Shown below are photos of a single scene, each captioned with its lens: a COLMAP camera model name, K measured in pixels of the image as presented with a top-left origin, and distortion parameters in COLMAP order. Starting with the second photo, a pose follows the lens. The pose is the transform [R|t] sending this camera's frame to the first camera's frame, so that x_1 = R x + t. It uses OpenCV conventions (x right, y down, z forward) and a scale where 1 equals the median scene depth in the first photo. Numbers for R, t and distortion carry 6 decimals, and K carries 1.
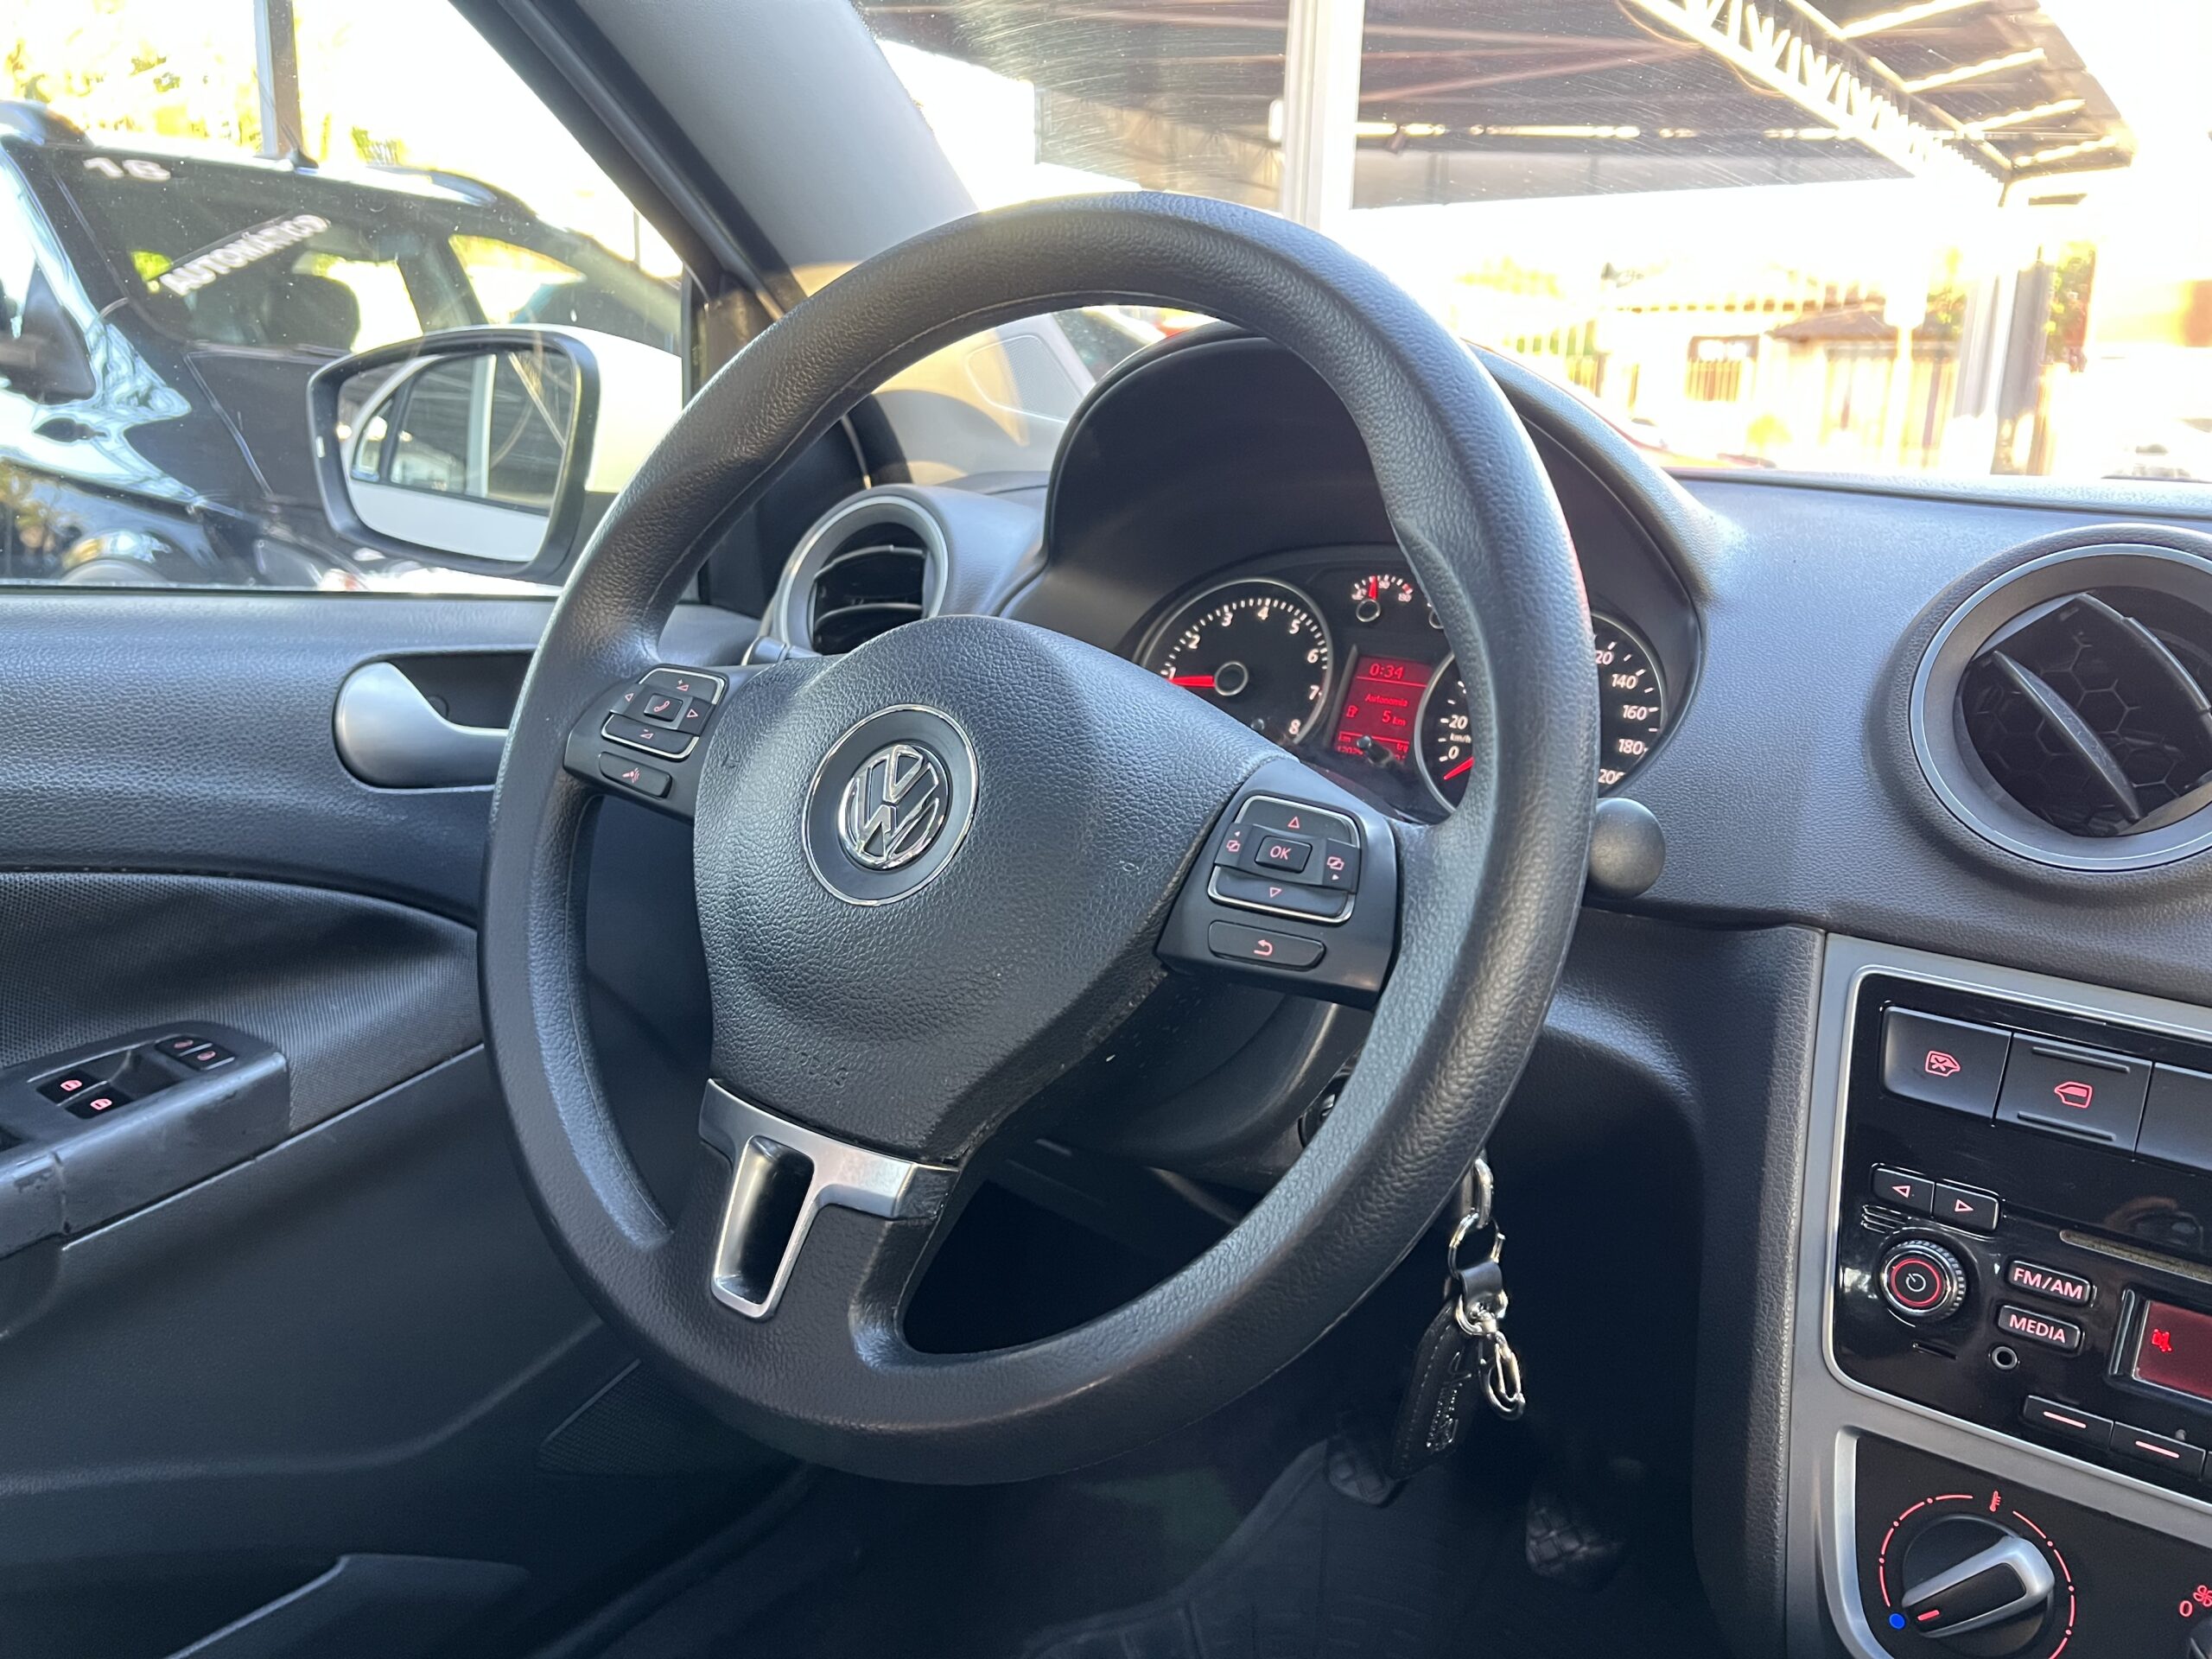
lens RADIAL K [[1688.8, 0, 1092.9], [0, 1688.8, 827.2], [0, 0, 1]] dist [0.065297, -0.080545]
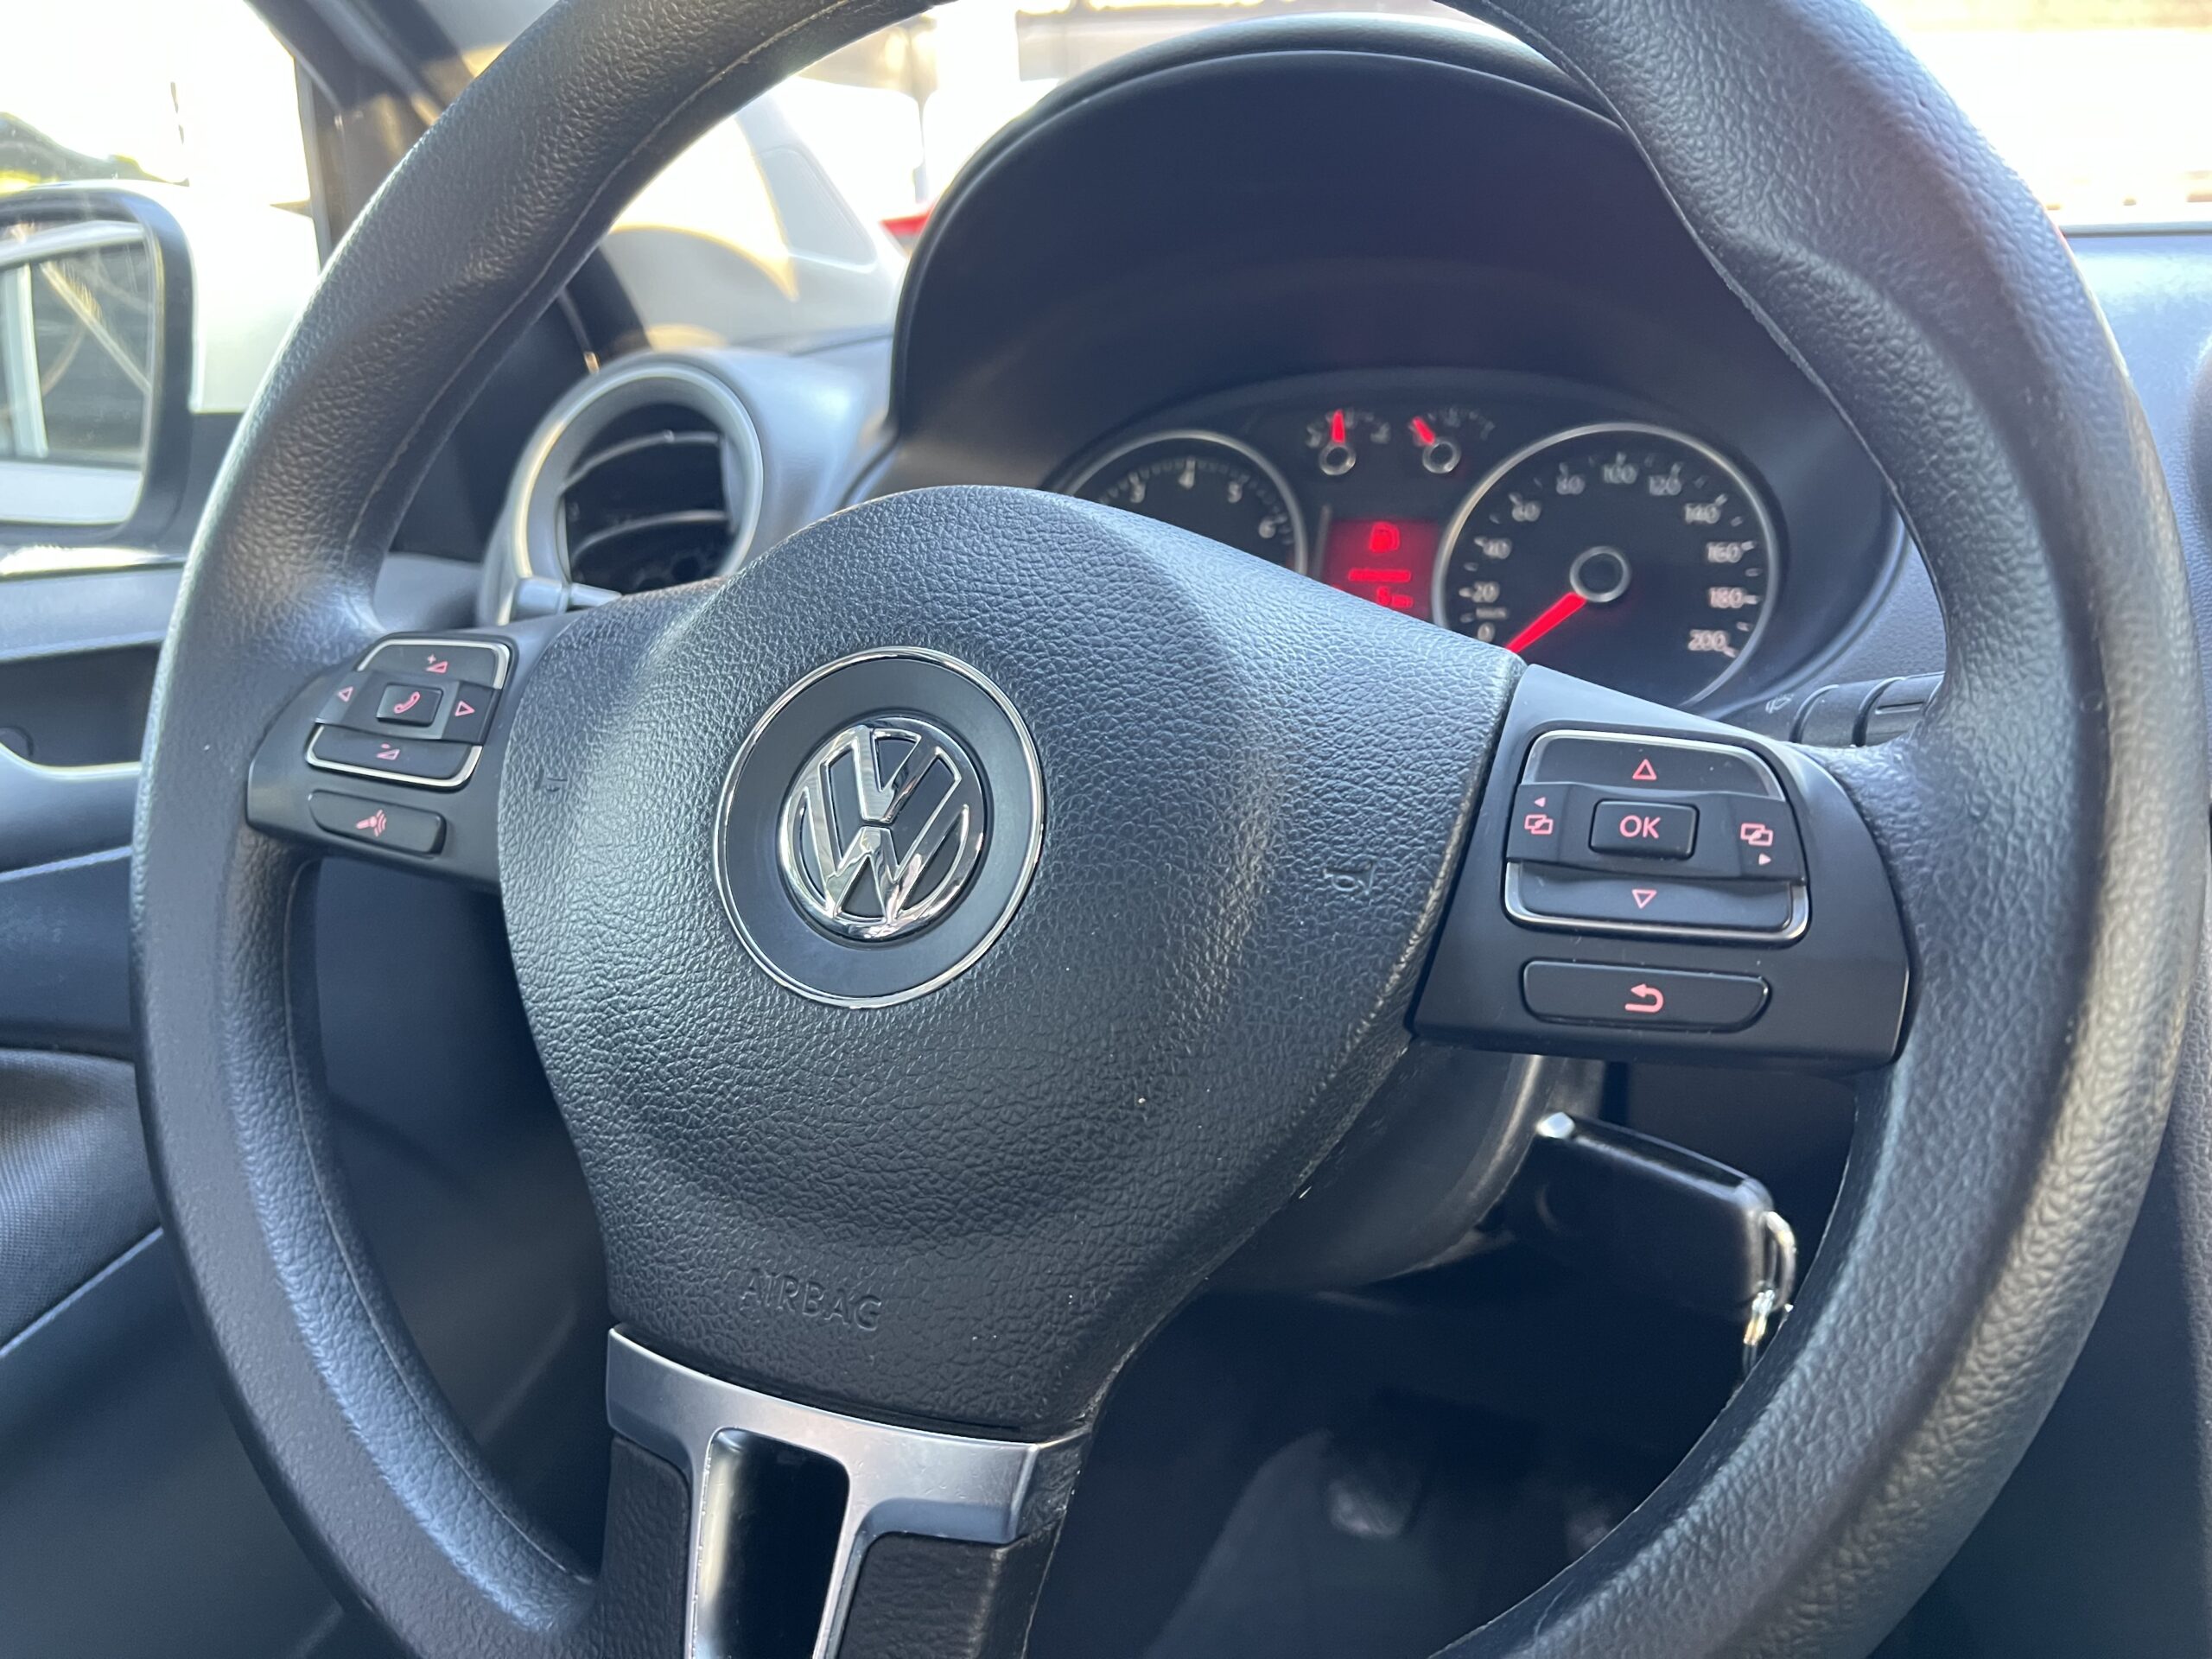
lens RADIAL K [[1723.5, 0, 1109.9], [0, 1723.5, 834.6], [0, 0, 1]] dist [-0.004792, -0.002610]
pose [[0.974028, -0.136883, 0.180367, -0.134622], [0.127492, 0.989854, 0.062723, -0.033197], [-0.187123, -0.038099, 0.981597, 0.371076]]
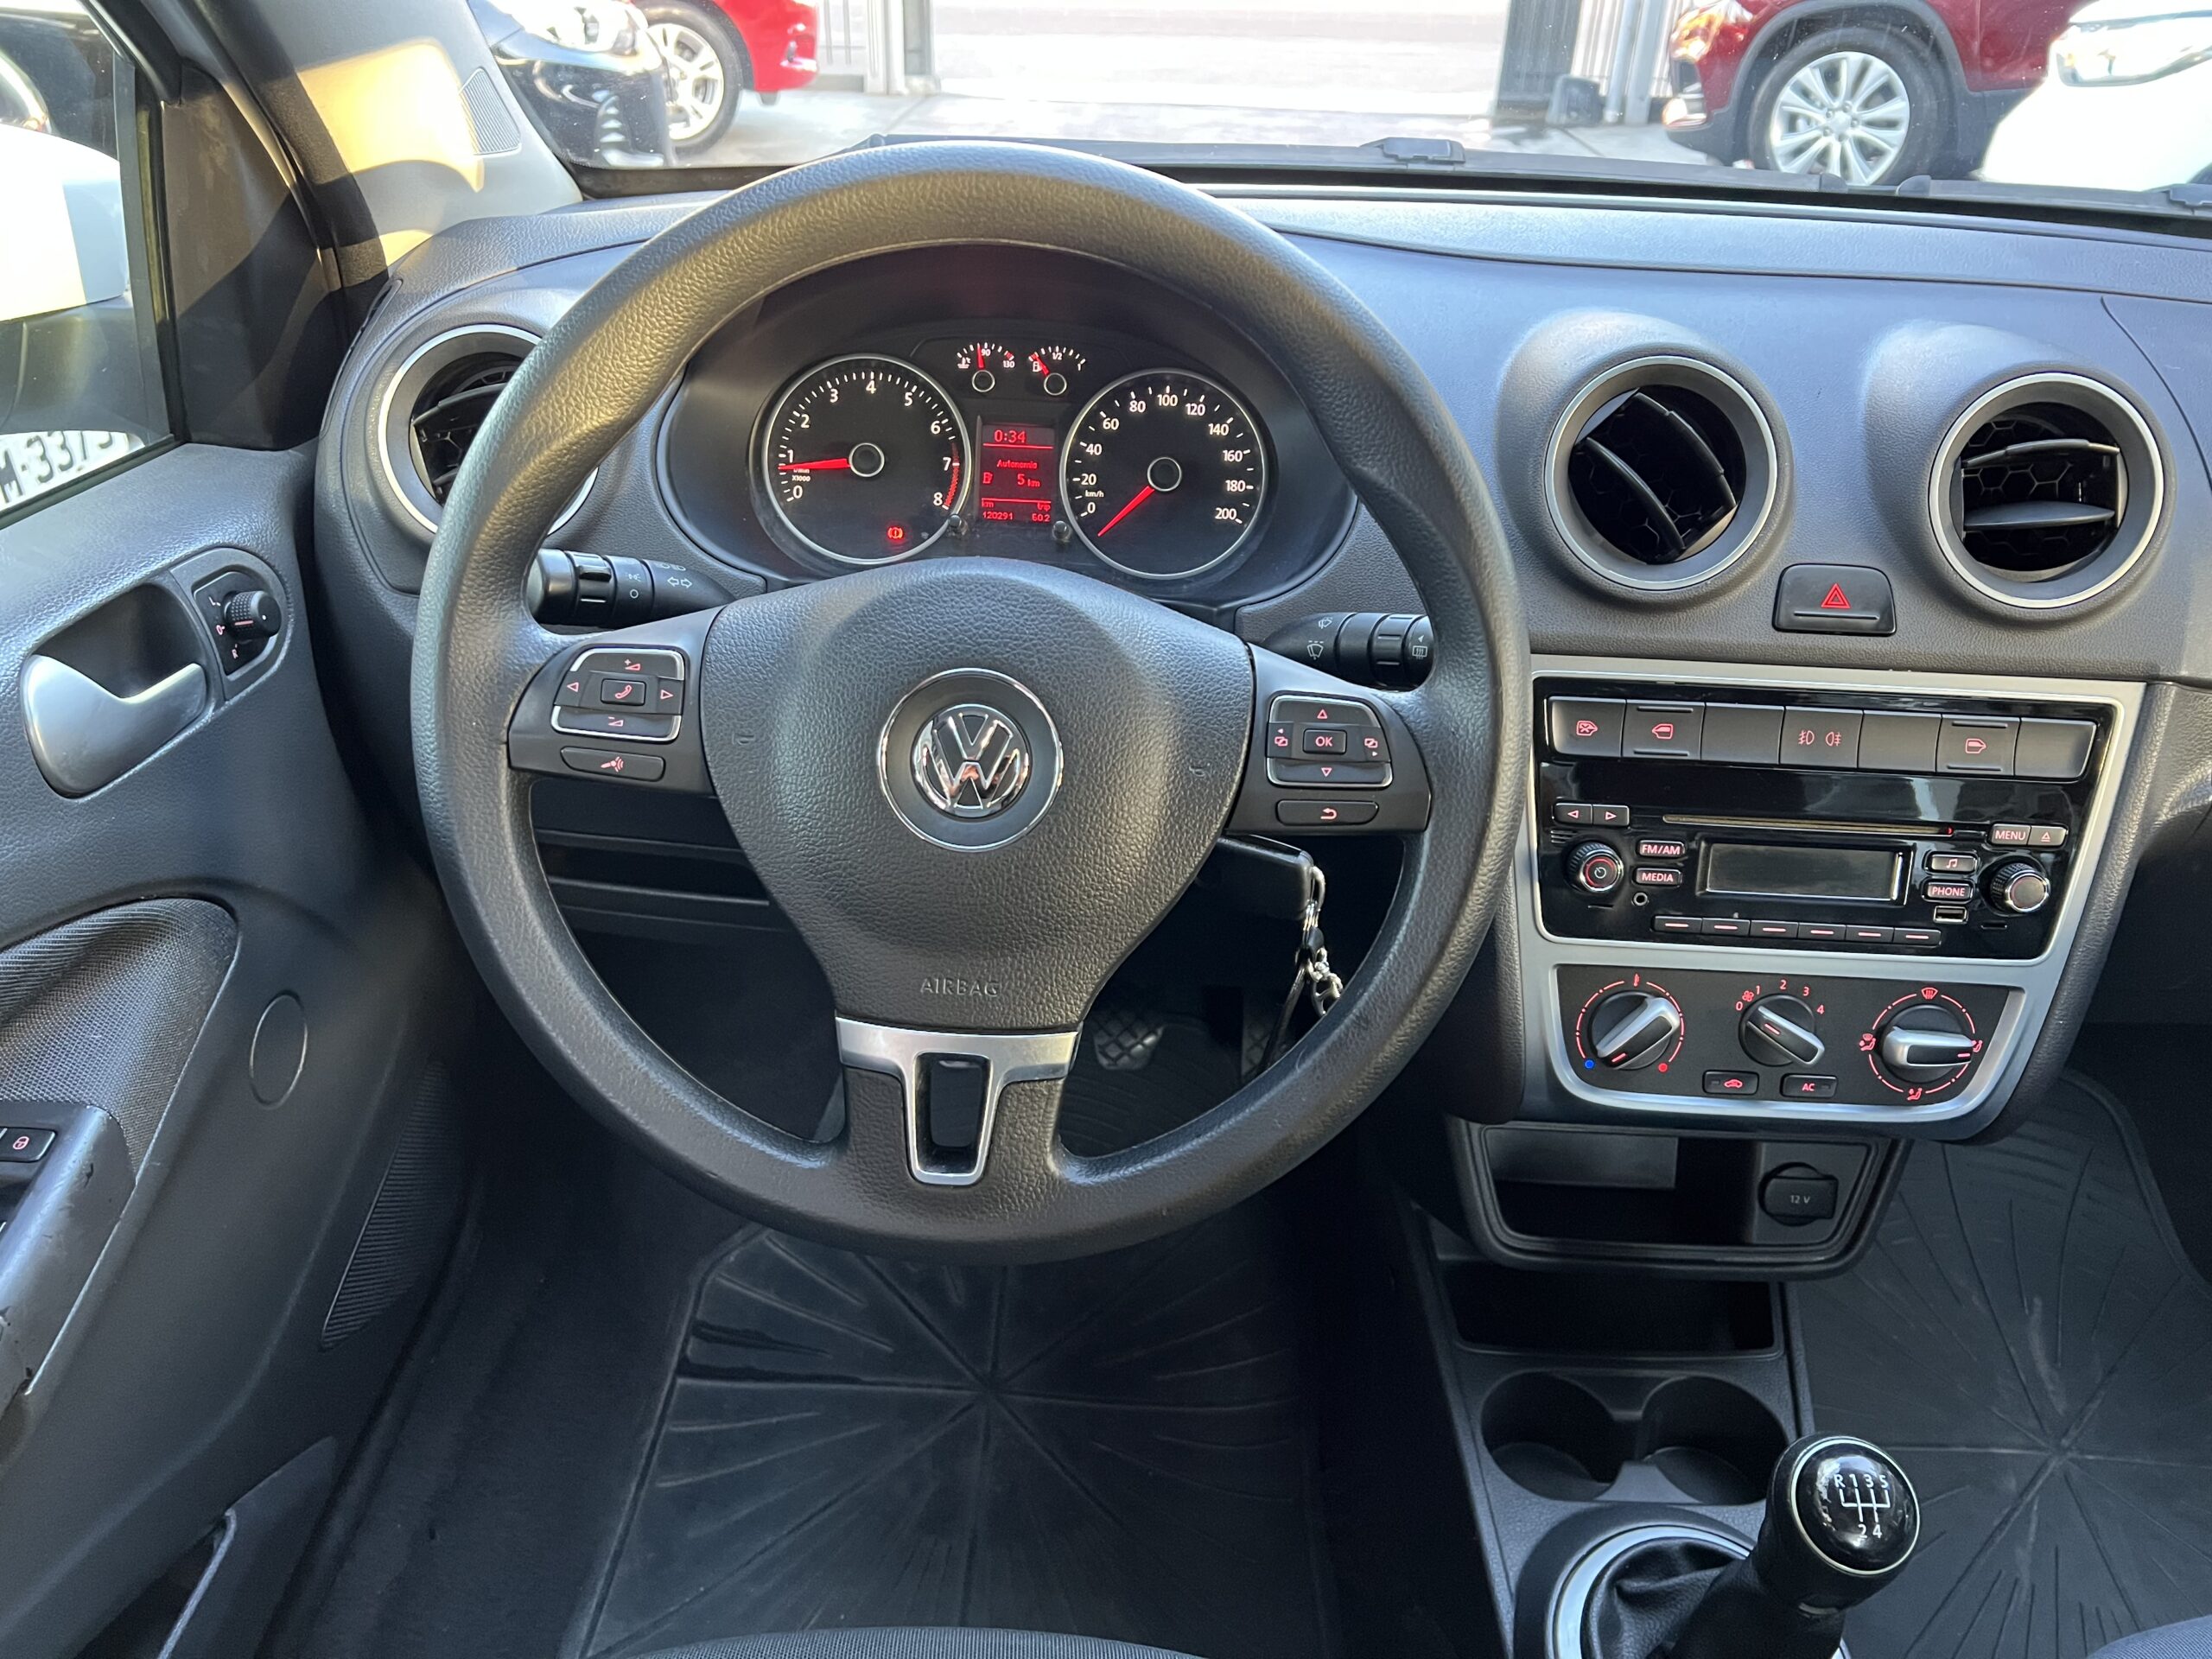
lens RADIAL K [[1677.4, 0, 1096.2], [0, 1677.4, 838.1], [0, 0, 1]] dist [0.073977, -0.091354]
pose [[0.819881, -0.299347, 0.488043, -0.566974], [0.127785, 0.926600, 0.353671, -0.325541], [-0.558091, -0.227603, 0.797954, 0.018136]]
